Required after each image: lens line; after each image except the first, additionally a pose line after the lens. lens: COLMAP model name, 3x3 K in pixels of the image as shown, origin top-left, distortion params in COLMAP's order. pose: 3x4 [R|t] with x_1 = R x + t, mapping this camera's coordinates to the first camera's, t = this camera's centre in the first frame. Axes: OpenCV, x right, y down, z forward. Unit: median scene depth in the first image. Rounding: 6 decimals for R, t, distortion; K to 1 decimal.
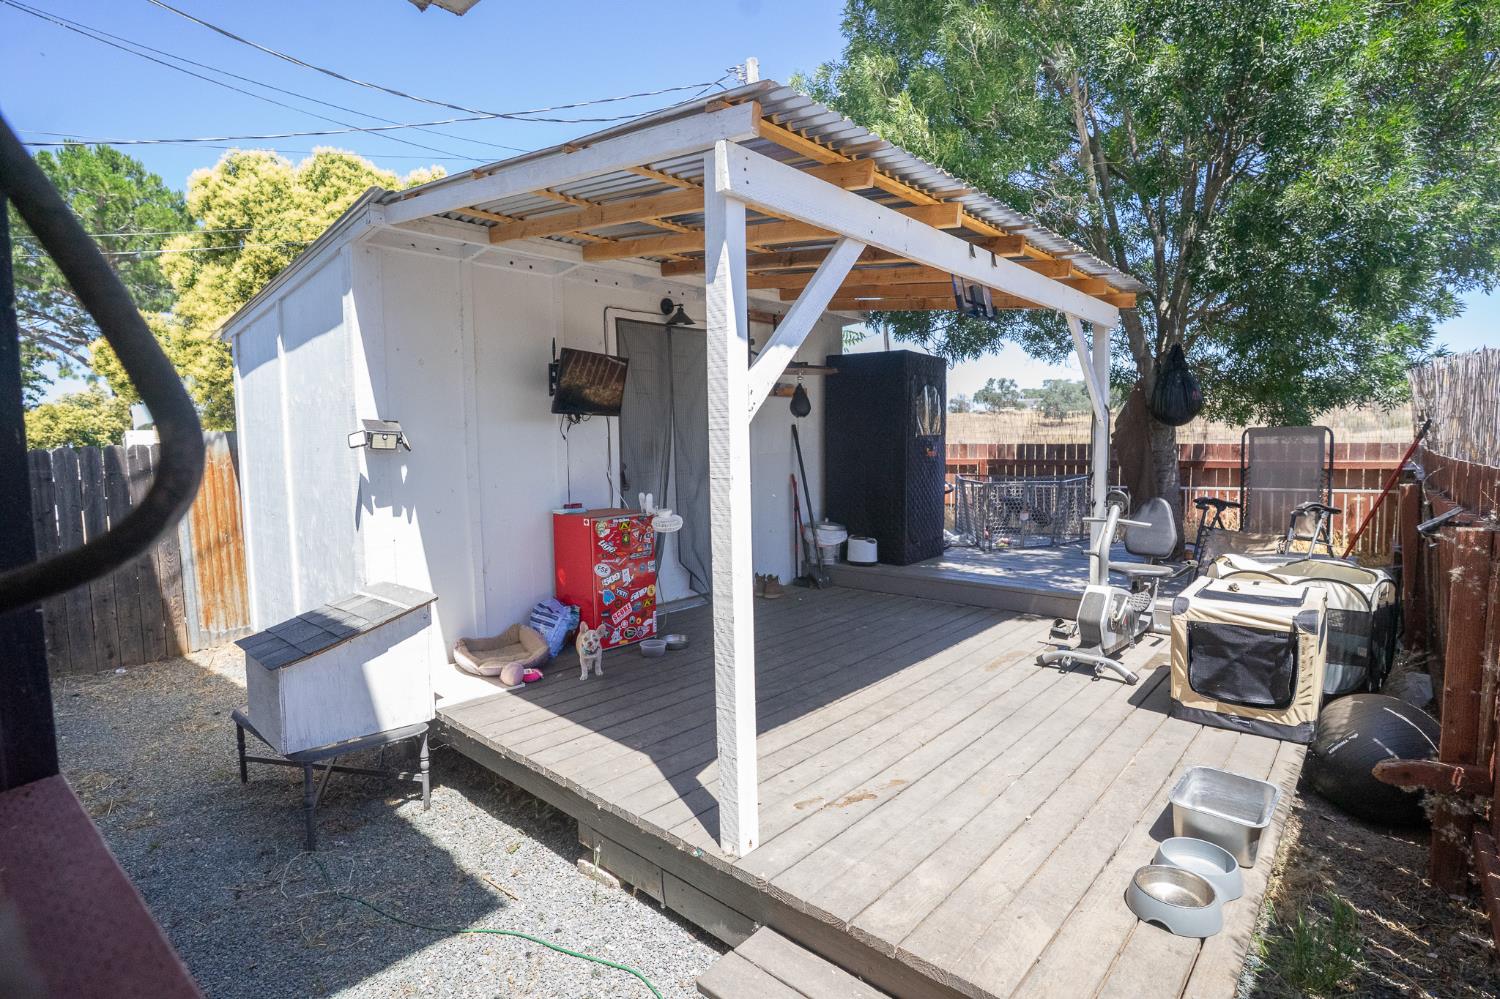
lens RADIAL K [[738.5, 0, 741.4], [0, 738.5, 501.2], [0, 0, 1]] dist [-0.069987, 0.037018]
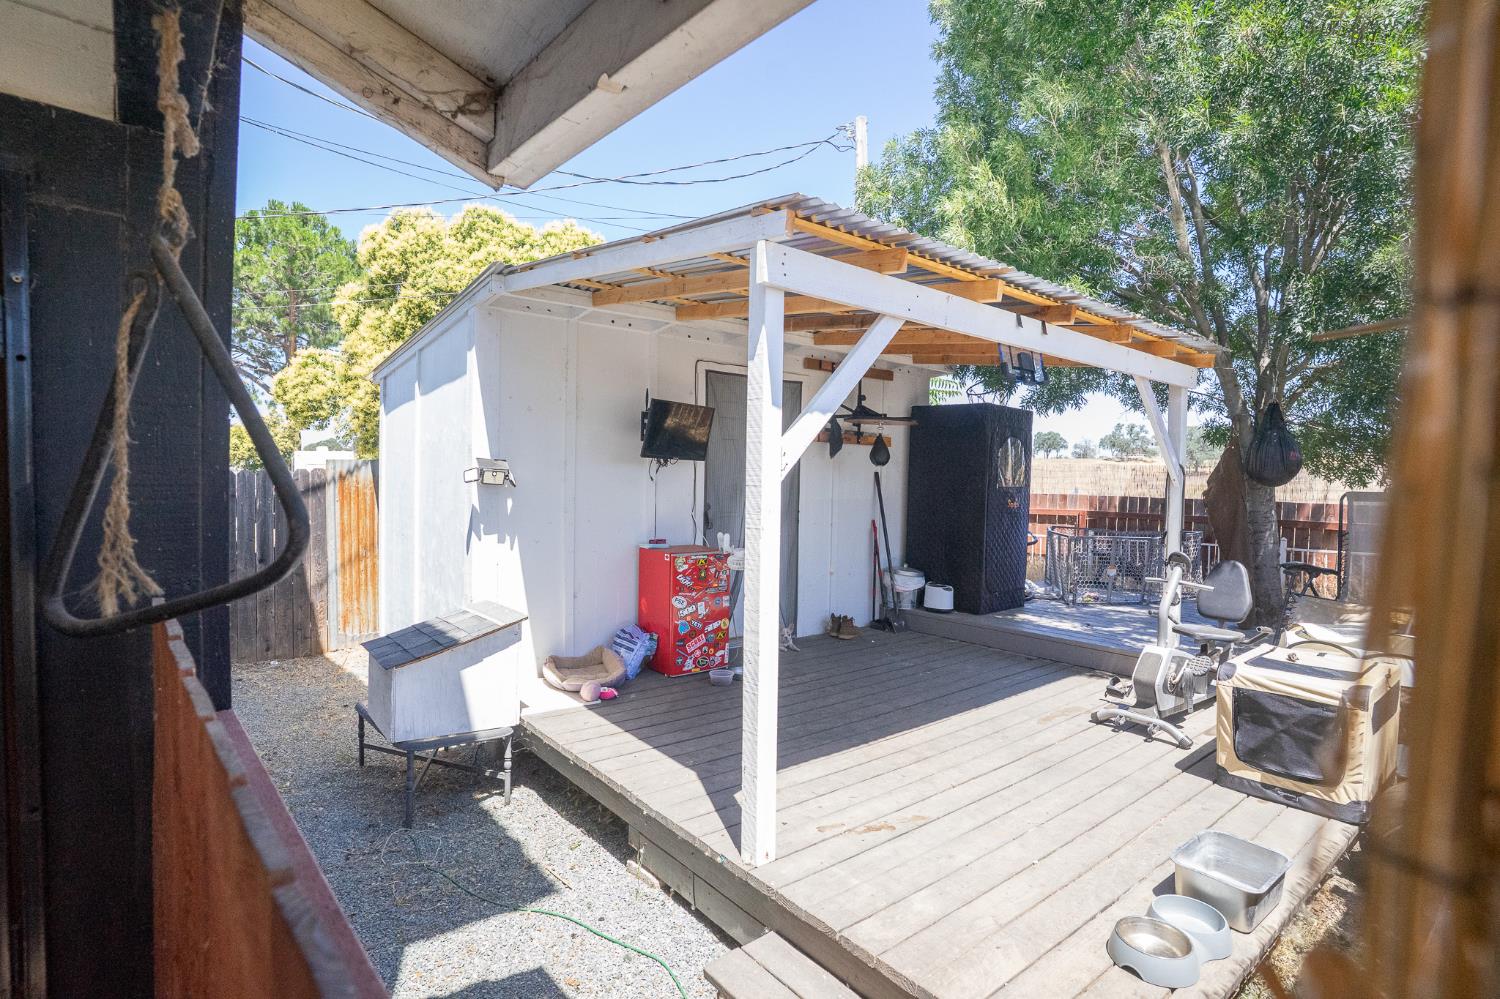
lens RADIAL K [[738.5, 0, 741.4], [0, 738.5, 501.2], [0, 0, 1]] dist [-0.069987, 0.037018]
pose [[0.987354, 0.039805, -0.153450, 0.074825], [-0.047251, 0.997860, -0.045188, -0.011748], [0.151323, 0.051867, 0.987123, -0.081303]]
